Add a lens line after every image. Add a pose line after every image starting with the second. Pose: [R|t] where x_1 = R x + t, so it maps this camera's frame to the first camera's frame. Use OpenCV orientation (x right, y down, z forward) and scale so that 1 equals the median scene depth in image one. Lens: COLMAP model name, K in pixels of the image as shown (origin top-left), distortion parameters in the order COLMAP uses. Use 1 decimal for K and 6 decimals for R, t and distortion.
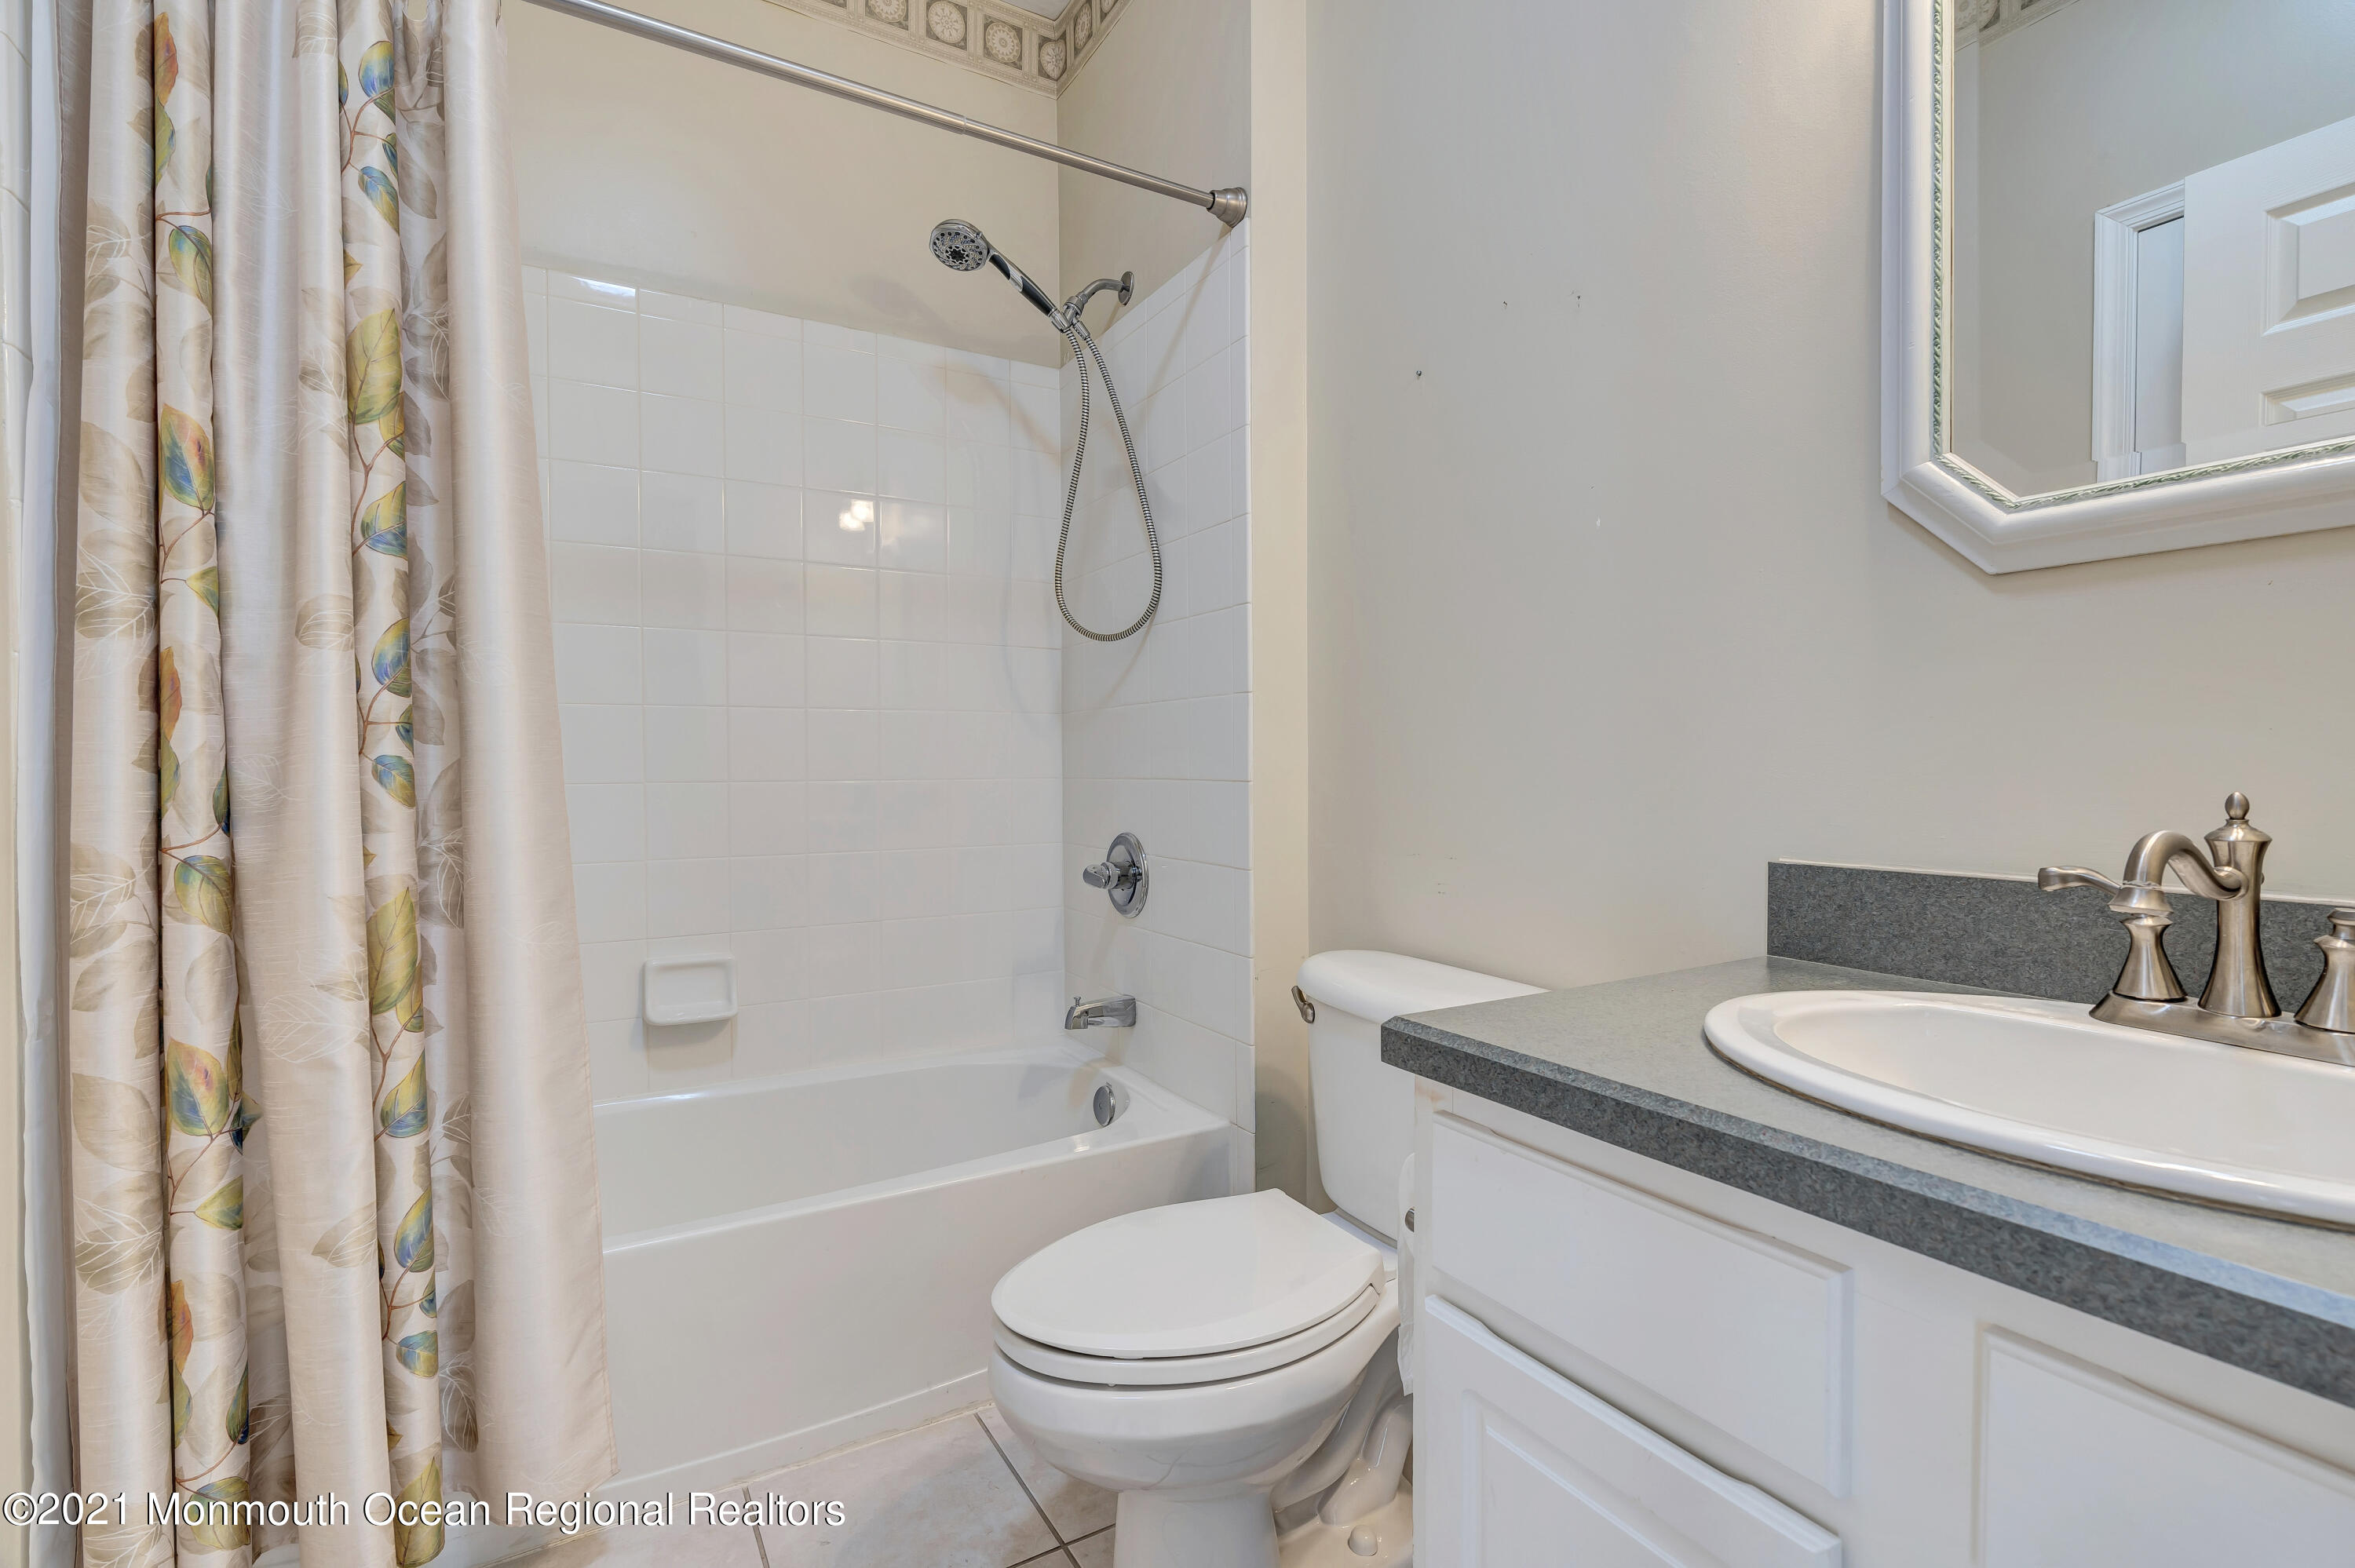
lens RADIAL K [[1056.4, 0, 1181.7], [0, 1056.4, 785.2], [0, 0, 1]] dist [-0.008958, 0.001889]
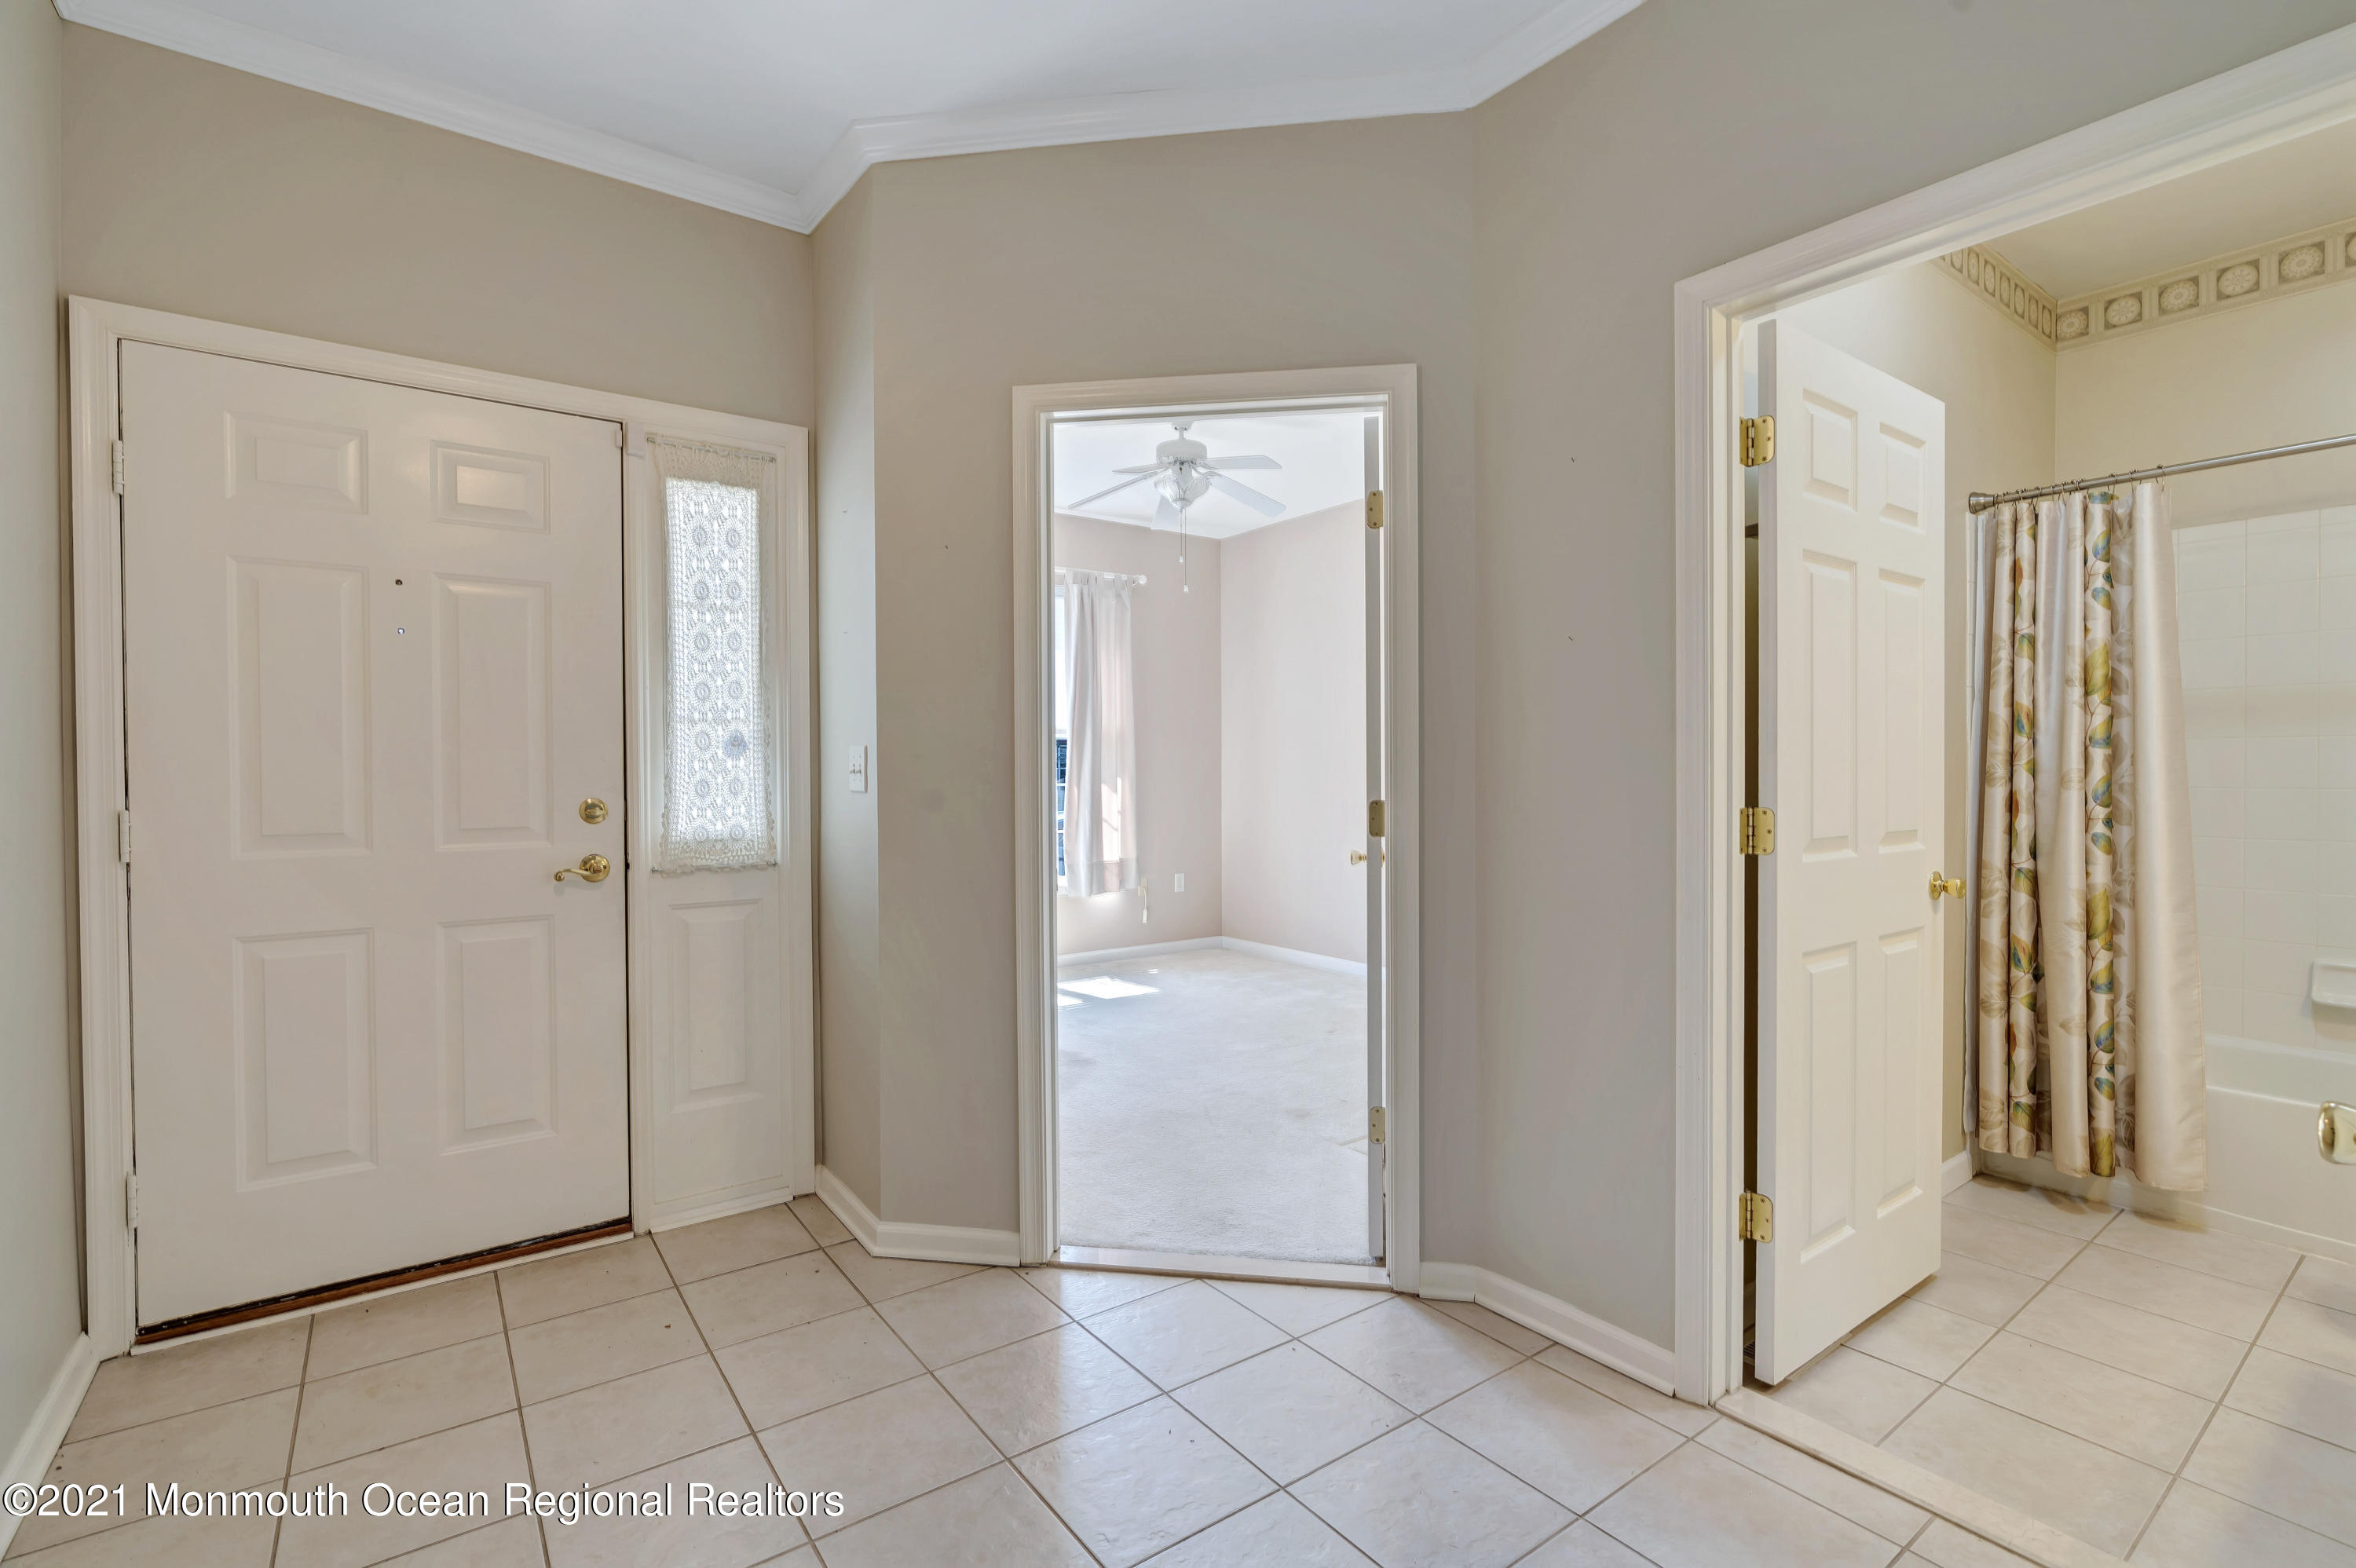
lens RADIAL K [[1056.8, 0, 1184.9], [0, 1056.8, 778.1], [0, 0, 1]] dist [-0.008958, 0.001889]
pose [[0.115636, 0.017201, -0.993143, 1.432709], [-0.012811, 0.999793, 0.015824, -0.170700], [0.993209, 0.010894, 0.115833, -1.396292]]
